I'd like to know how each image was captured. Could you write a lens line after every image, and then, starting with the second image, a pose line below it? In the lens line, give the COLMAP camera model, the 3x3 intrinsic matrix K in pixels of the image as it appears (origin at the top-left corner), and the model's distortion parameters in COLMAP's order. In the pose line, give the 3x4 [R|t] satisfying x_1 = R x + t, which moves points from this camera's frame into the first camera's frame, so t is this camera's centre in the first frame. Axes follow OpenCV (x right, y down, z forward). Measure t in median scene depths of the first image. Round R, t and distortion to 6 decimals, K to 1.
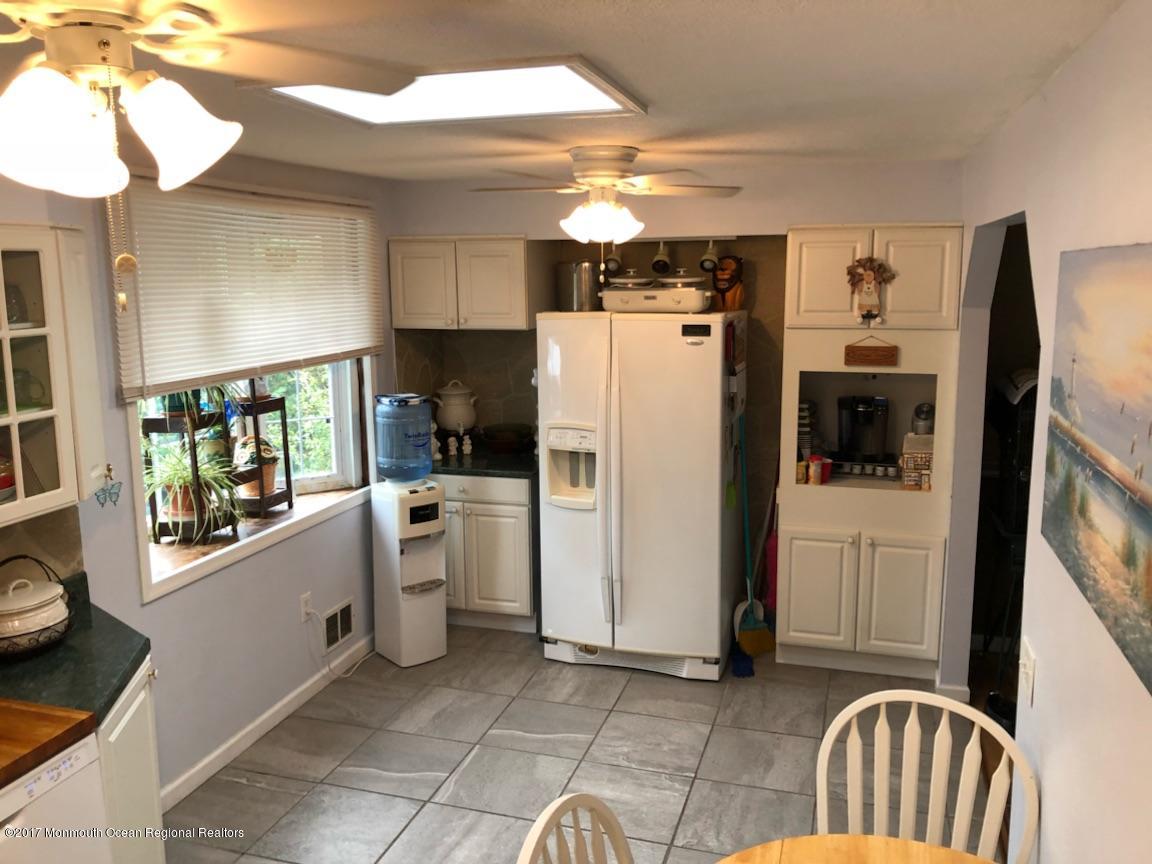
lens RADIAL K [[940.6, 0, 577.3], [0, 940.6, 444.5], [0, 0, 1]] dist [0.038163, -0.037325]
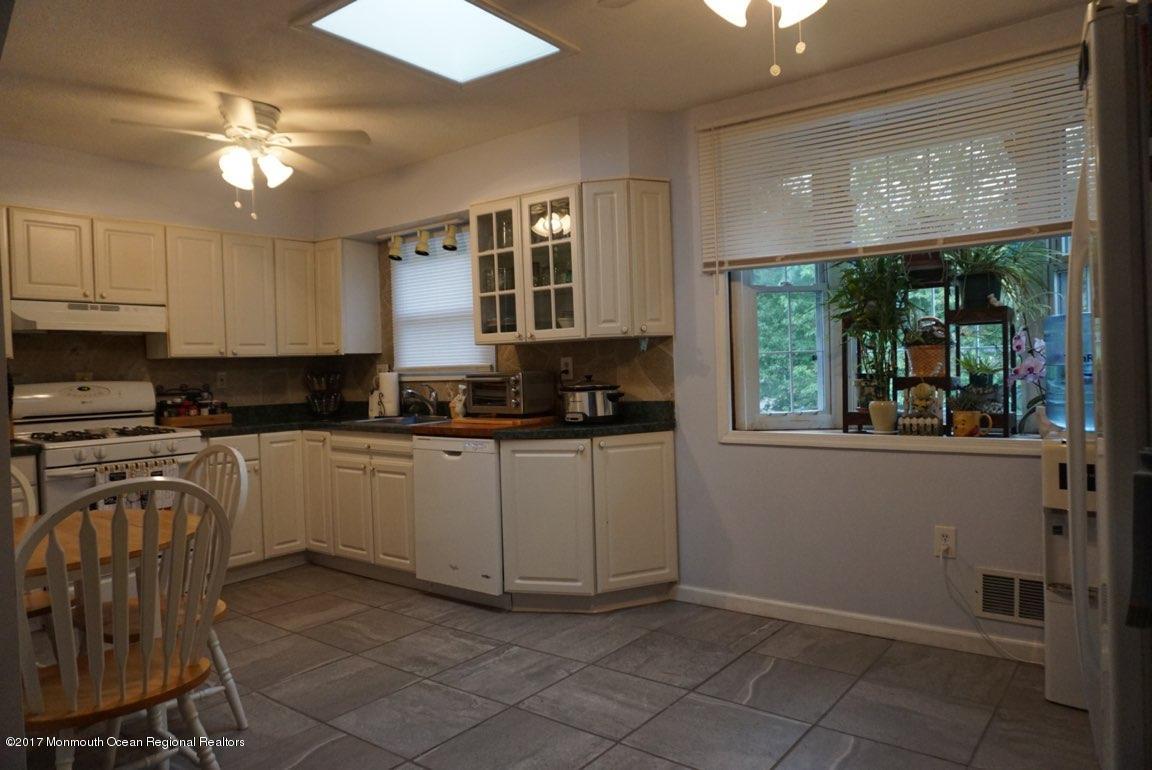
lens RADIAL K [[766.2, 0, 582.2], [0, 766.2, 398.7], [0, 0, 1]] dist [-0.035717, 0.018039]
pose [[-0.361770, 0.056973, -0.930525, 0.546324], [-0.135792, 0.984266, 0.113056, 0.008078], [0.922325, 0.167258, -0.348341, 1.029520]]
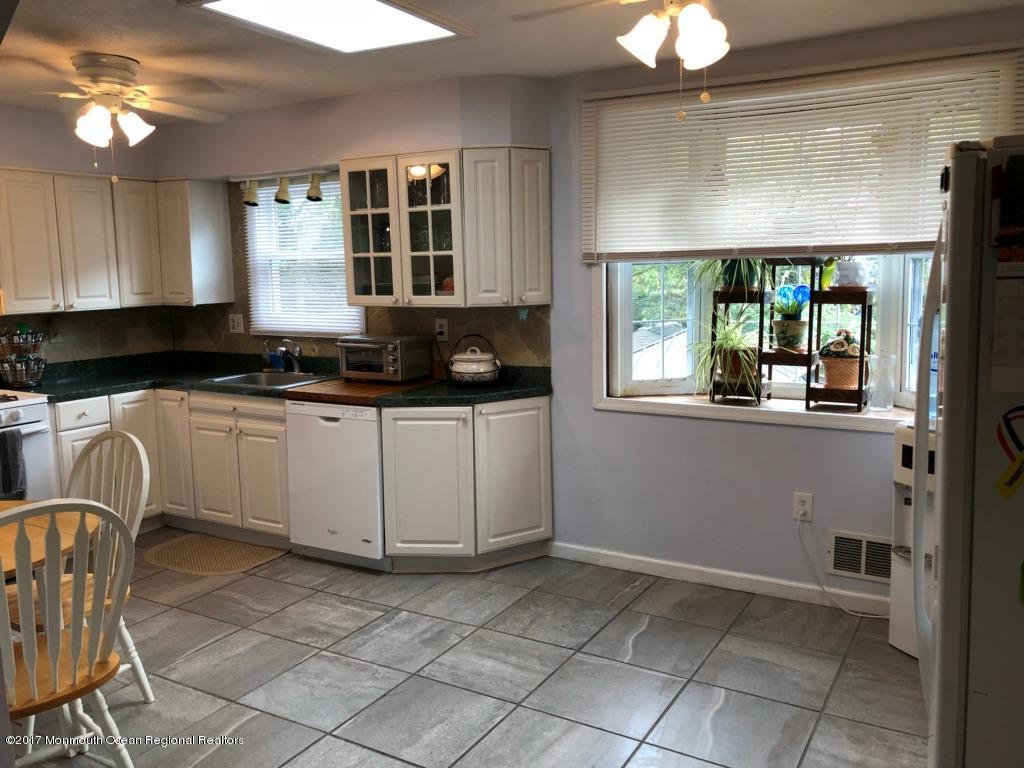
lens RADIAL K [[836.1, 0, 517.6], [0, 836.1, 382.1], [0, 0, 1]] dist [0.038163, -0.037325]
pose [[-0.237797, 0.147872, -0.959993, 0.660639], [-0.155342, 0.969832, 0.187867, -0.075662], [0.958812, 0.193801, -0.207653, 0.986482]]
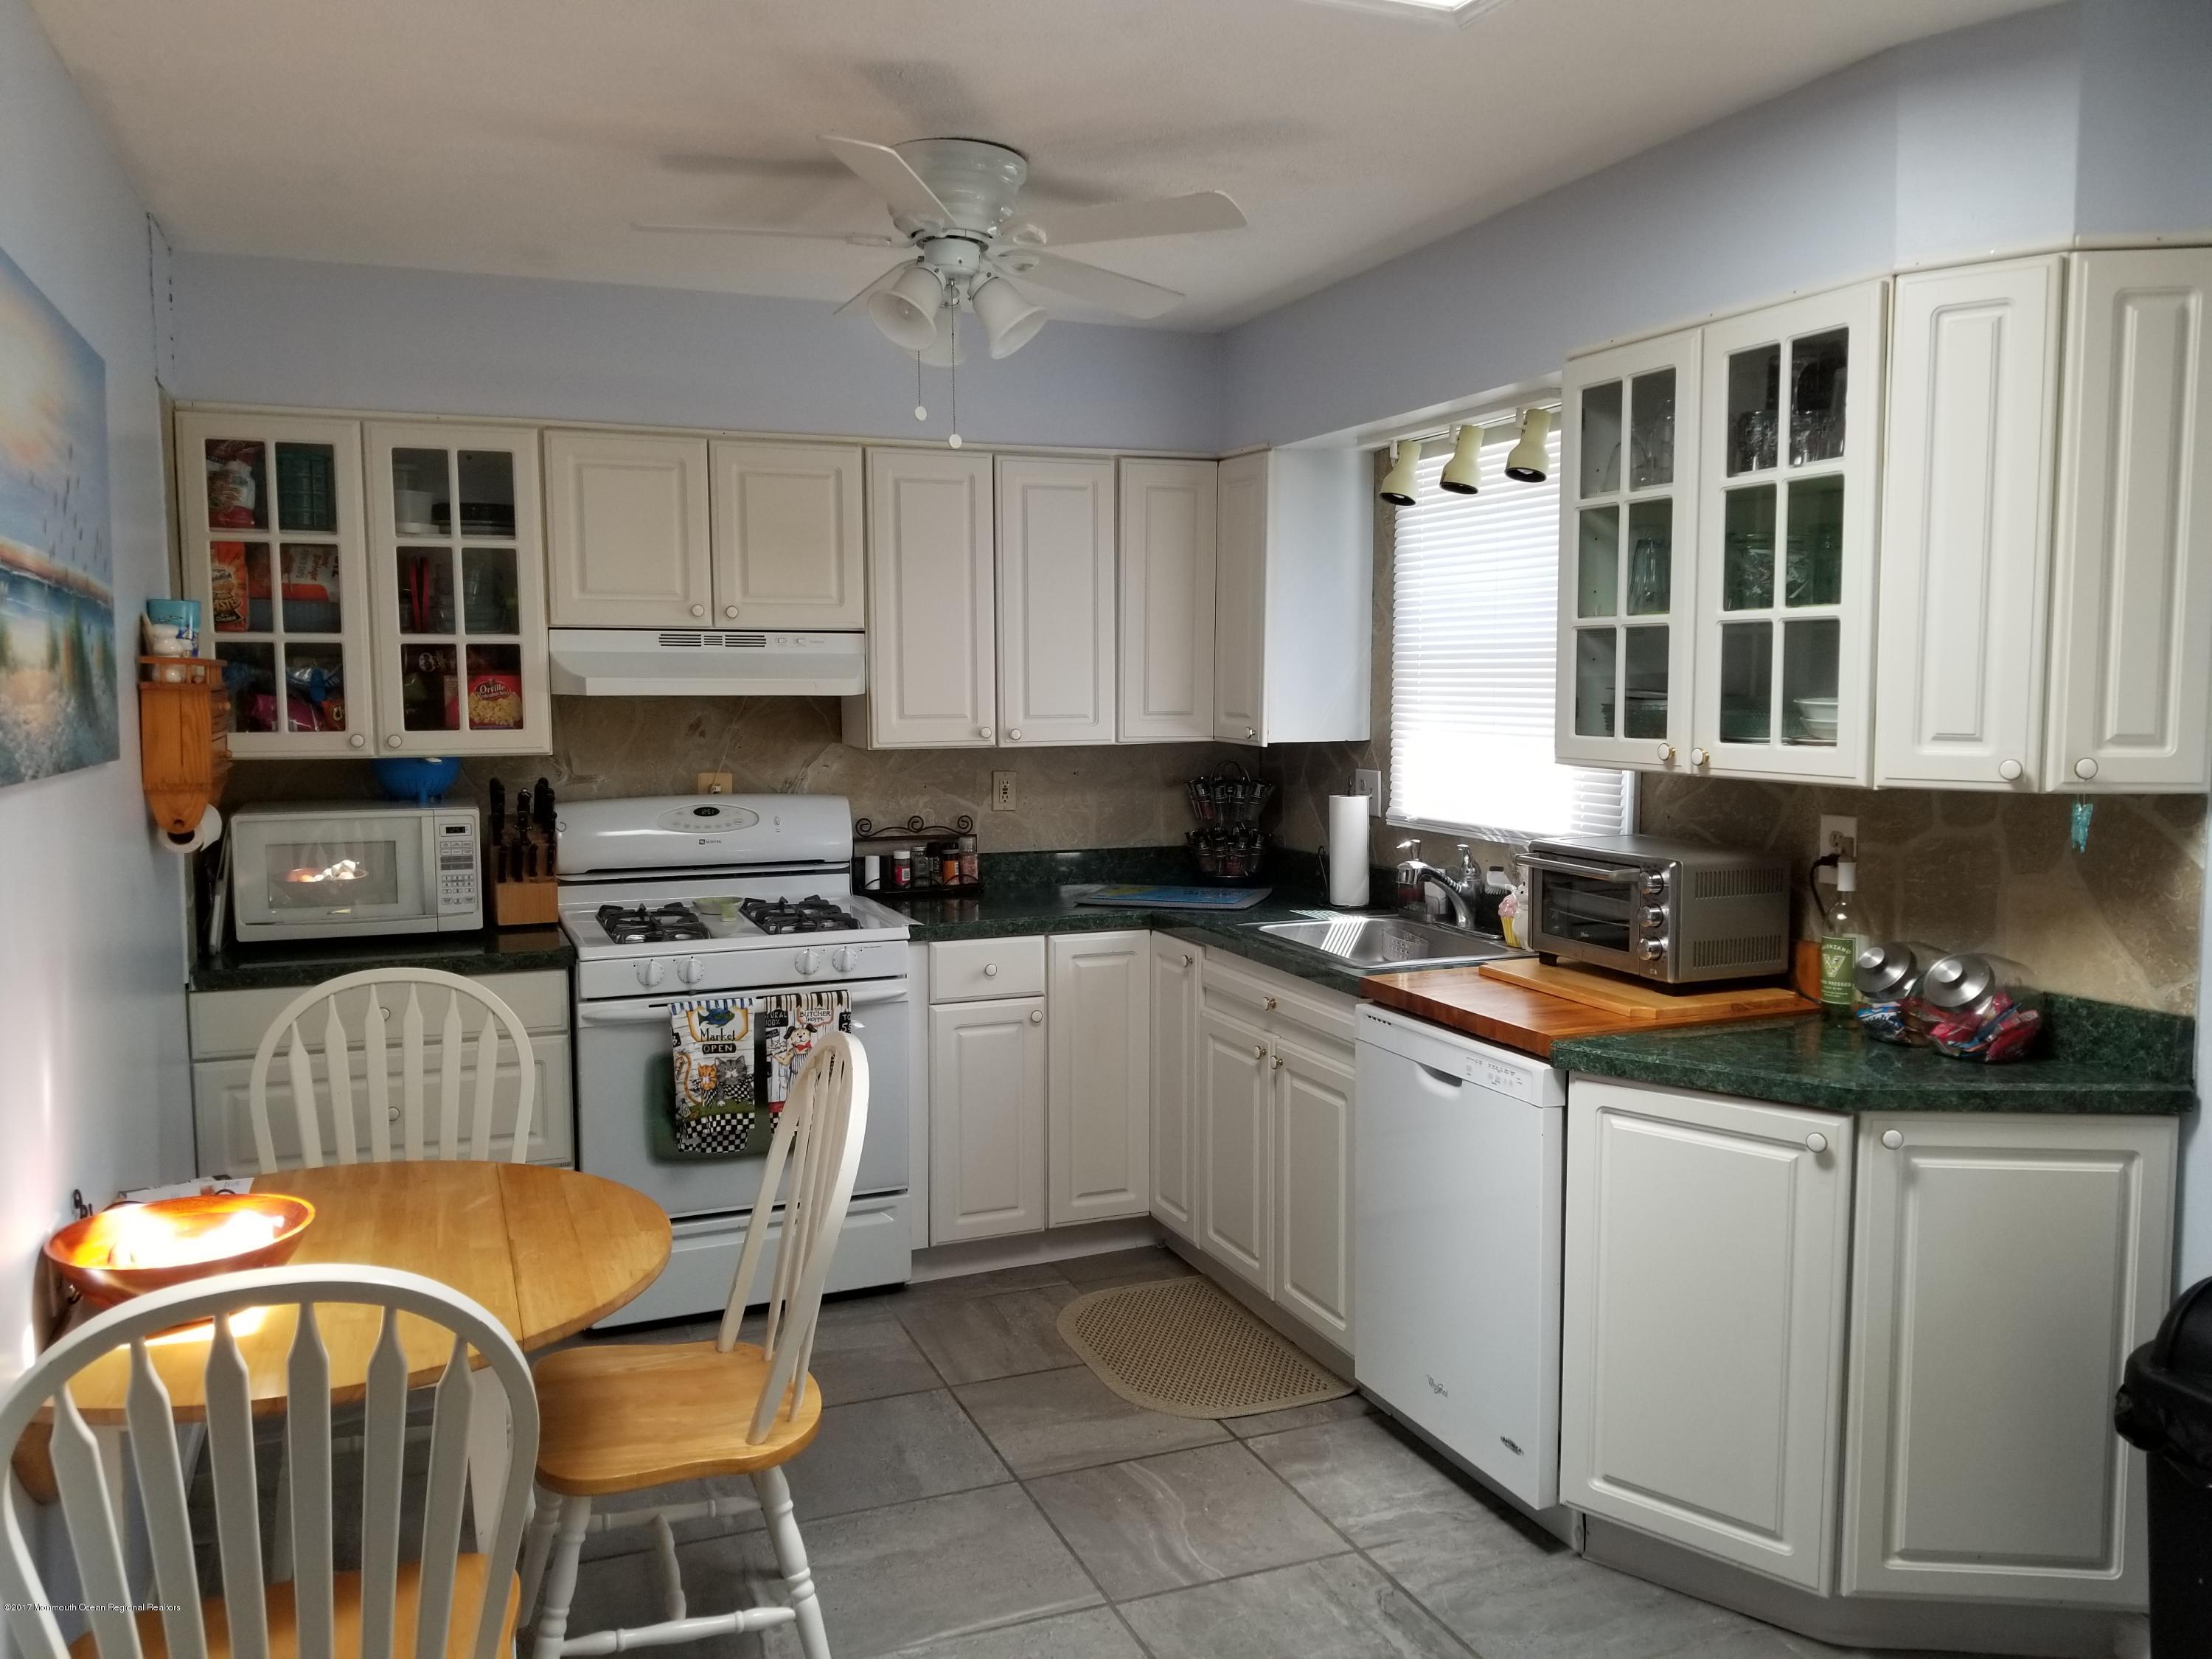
lens RADIAL K [[1697.3, 0, 1117.4], [0, 1697.3, 843.9], [0, 0, 1]] dist [0.030183, -0.047535]
pose [[-0.780835, 0.071160, -0.620671, 0.286293], [-0.105768, 0.964093, 0.243595, -0.067921], [0.615718, 0.255855, -0.745271, 1.005171]]
